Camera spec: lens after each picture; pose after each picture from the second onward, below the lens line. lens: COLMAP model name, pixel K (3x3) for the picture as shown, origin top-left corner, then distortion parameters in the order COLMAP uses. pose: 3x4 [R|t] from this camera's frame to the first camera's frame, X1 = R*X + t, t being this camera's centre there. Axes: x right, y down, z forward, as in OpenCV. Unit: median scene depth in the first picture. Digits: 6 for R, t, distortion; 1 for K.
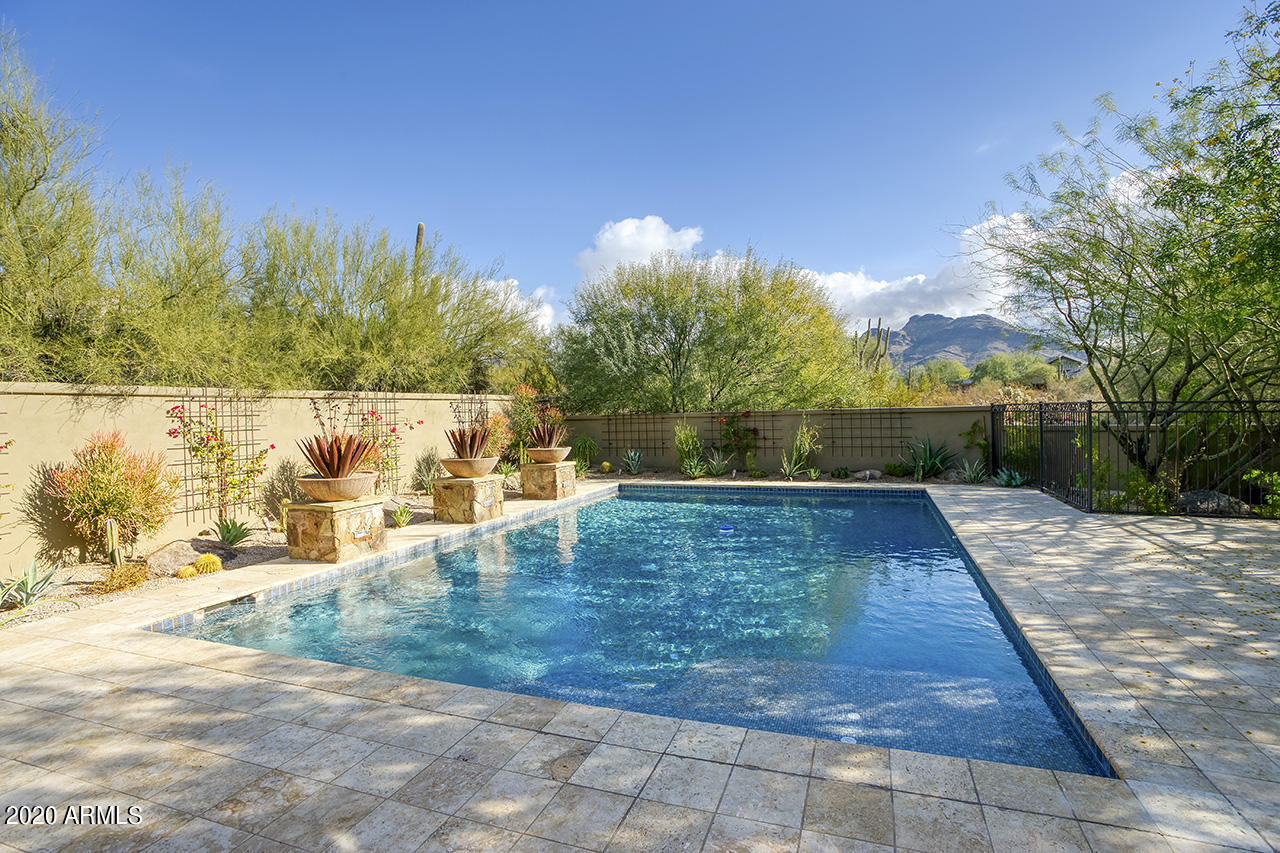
lens RADIAL K [[590.7, 0, 645.9], [0, 590.7, 418.7], [0, 0, 1]] dist [-0.002108, 0.000947]
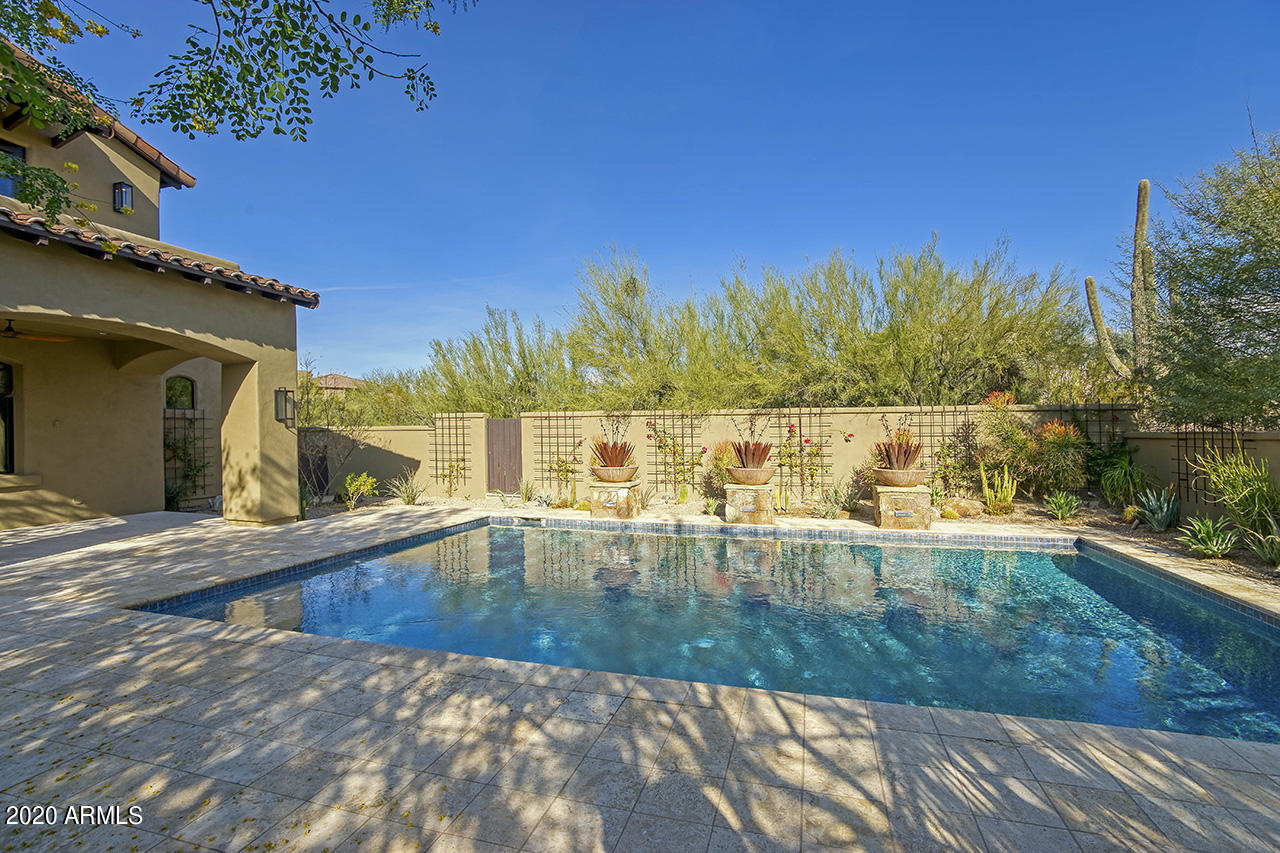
lens RADIAL K [[578.0, 0, 640.0], [0, 578.0, 426.5], [0, 0, 1]] dist [-0.001097, 0.000331]
pose [[0.053814, 0.010379, -0.998497, 1.071683], [-0.000258, 0.999946, 0.010380, -0.028413], [0.998551, -0.000301, 0.053813, 0.991643]]
